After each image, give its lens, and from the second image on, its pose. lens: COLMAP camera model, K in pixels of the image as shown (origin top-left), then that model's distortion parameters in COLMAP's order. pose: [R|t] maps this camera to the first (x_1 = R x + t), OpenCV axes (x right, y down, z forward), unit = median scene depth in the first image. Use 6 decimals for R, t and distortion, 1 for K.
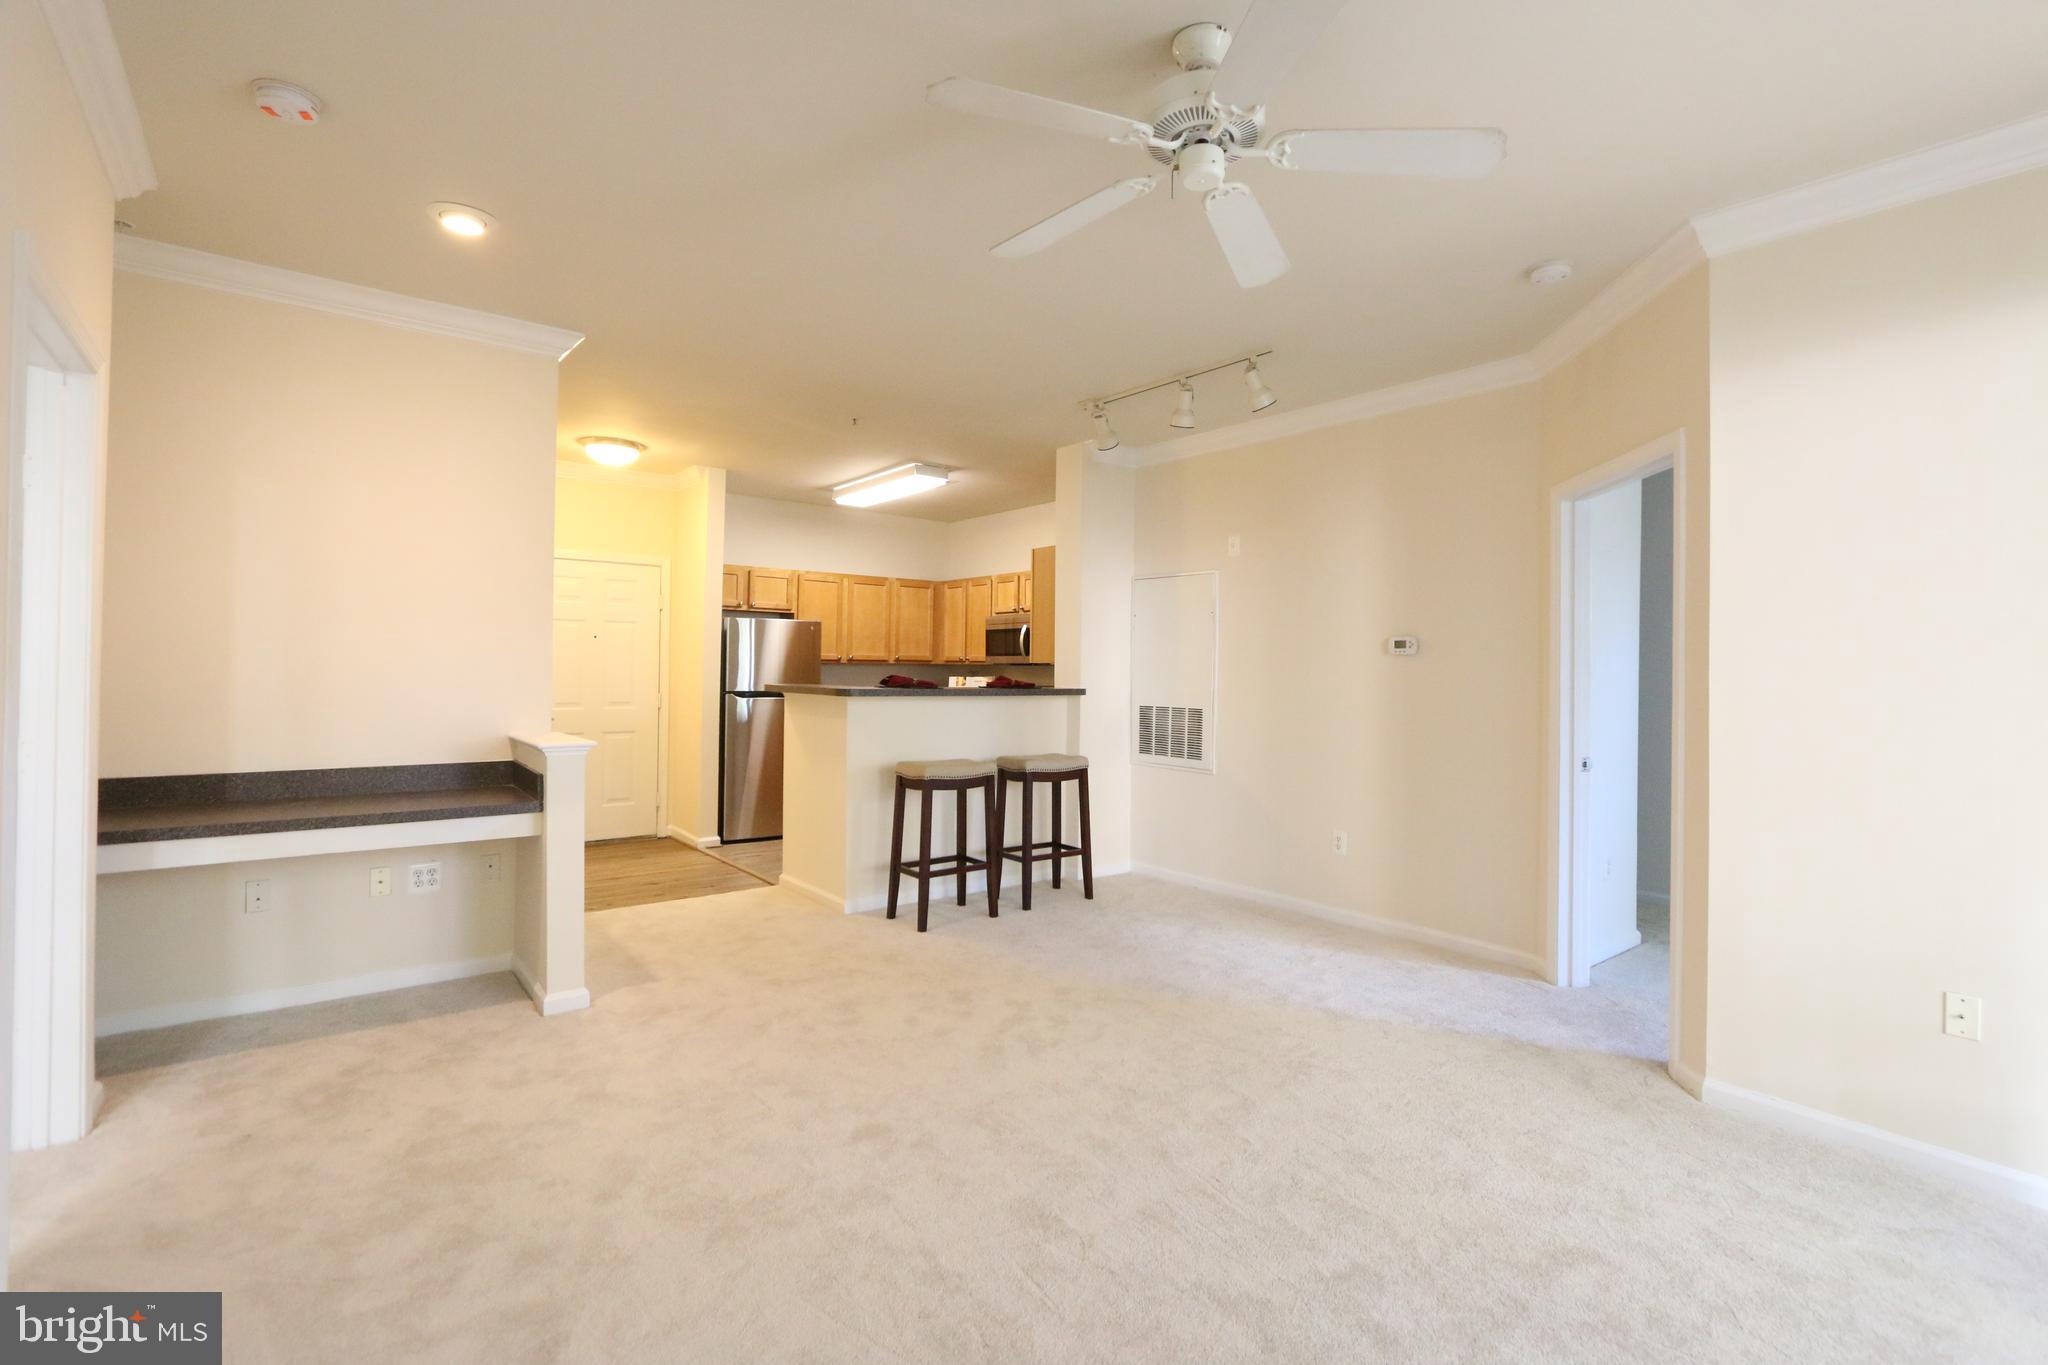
lens RADIAL K [[936.3, 0, 1042.5], [0, 936.3, 661.8], [0, 0, 1]] dist [-0.019099, 0.003853]
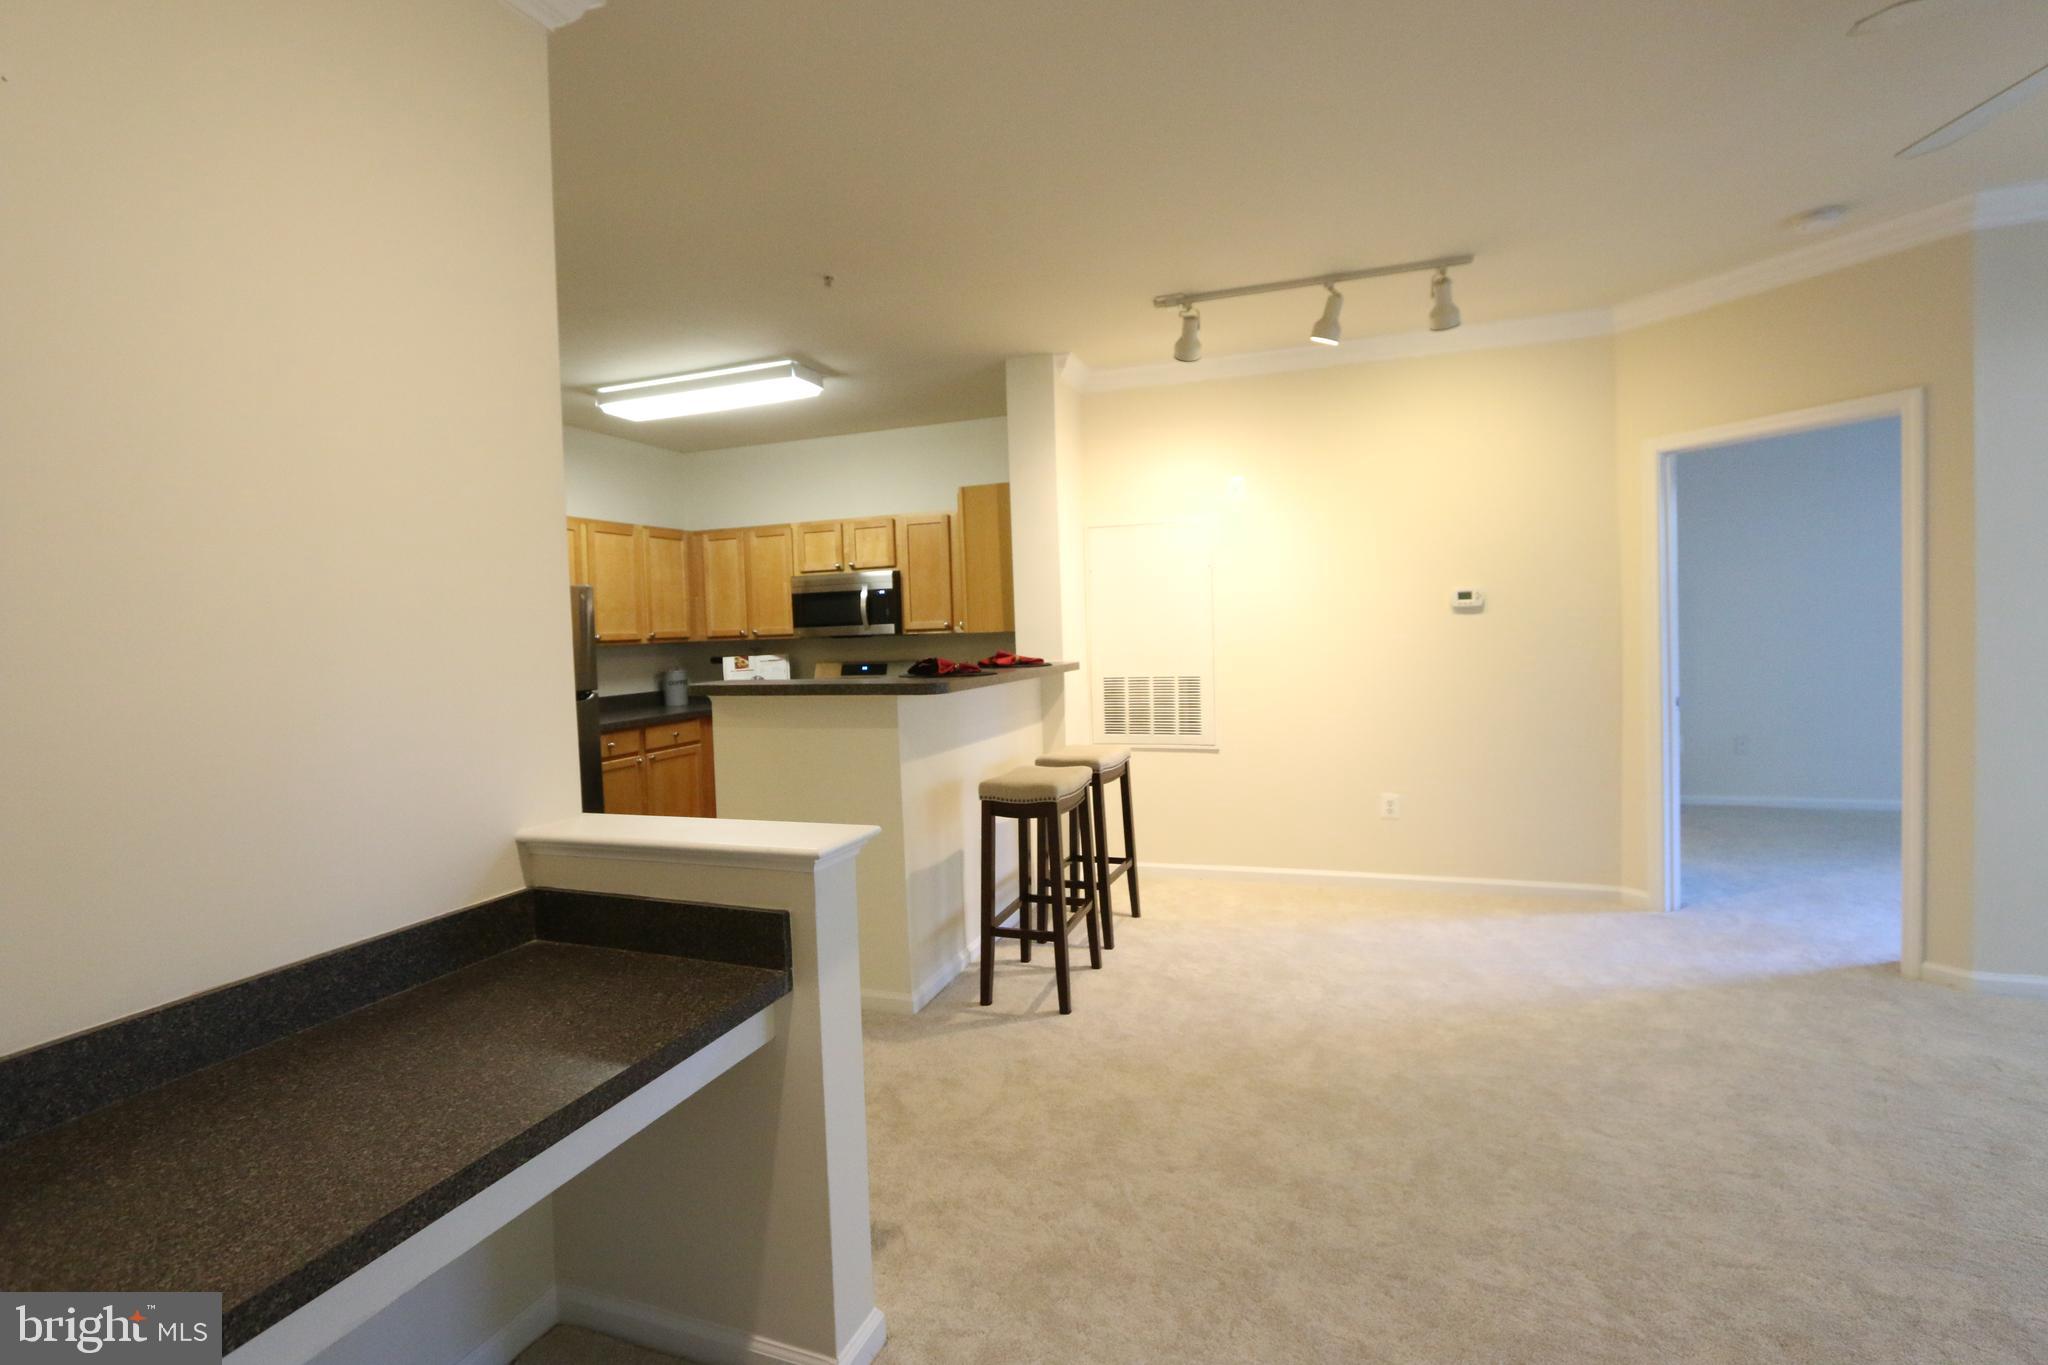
lens RADIAL K [[936.3, 0, 1043.4], [0, 936.3, 663.8], [0, 0, 1]] dist [-0.019099, 0.003853]
pose [[0.850357, -0.060603, 0.522705, -0.376717], [0.038268, 0.997838, 0.053435, -0.013068], [-0.524813, -0.025436, 0.850837, 0.304529]]
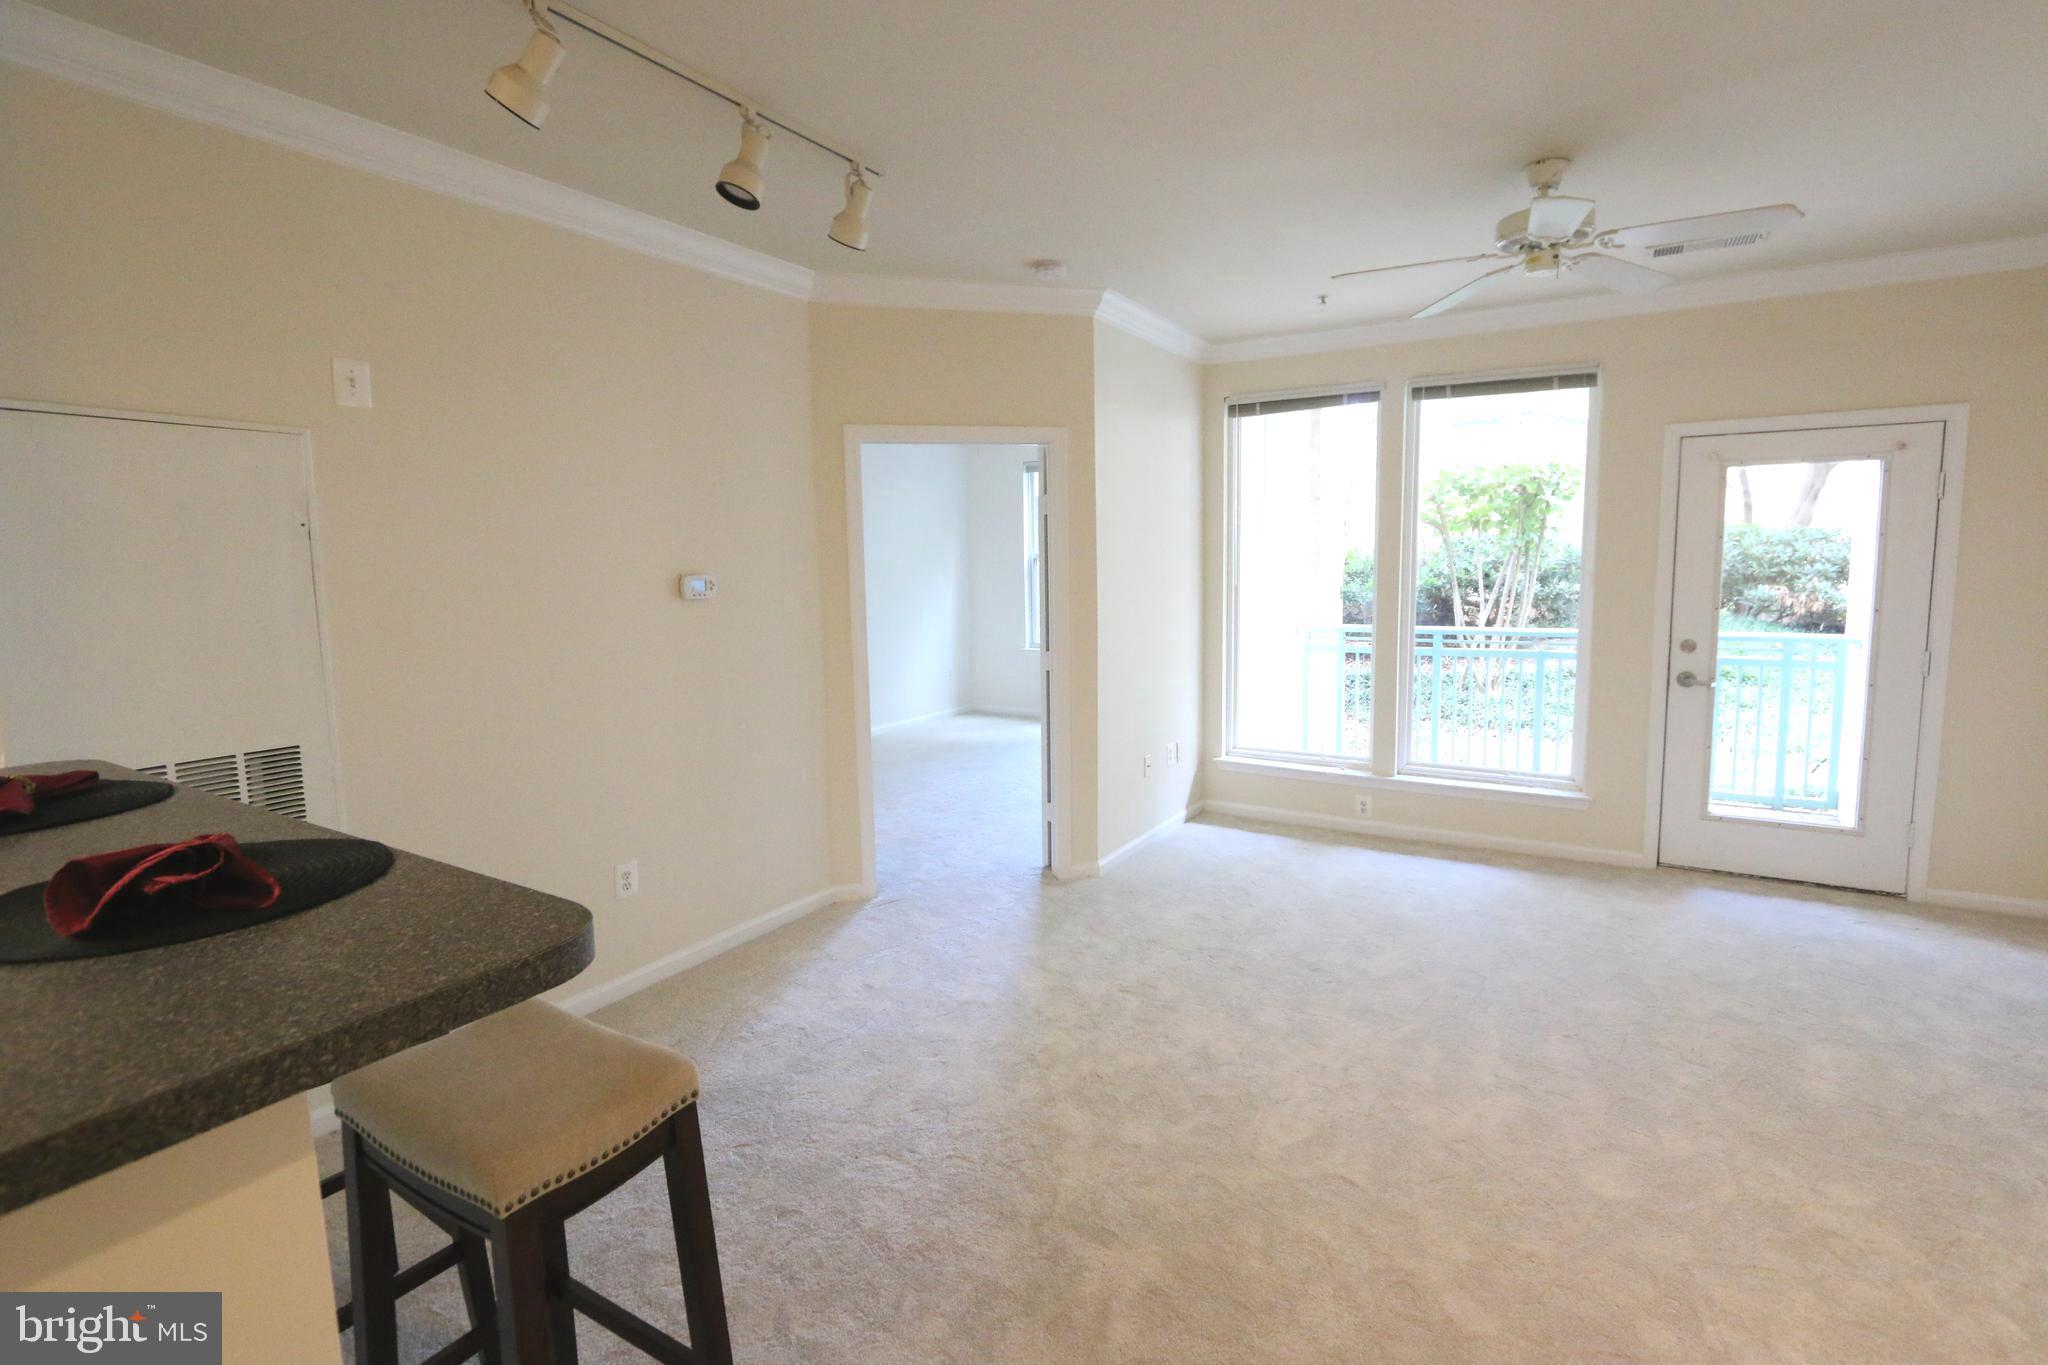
lens RADIAL K [[936.3, 0, 1035.8], [0, 936.3, 660.0], [0, 0, 1]] dist [-0.019099, 0.003853]
pose [[-0.340353, -0.113454, 0.933428, -0.319121], [0.002587, 0.992577, 0.121587, -0.037724], [-0.940294, 0.043797, -0.337533, 0.752925]]
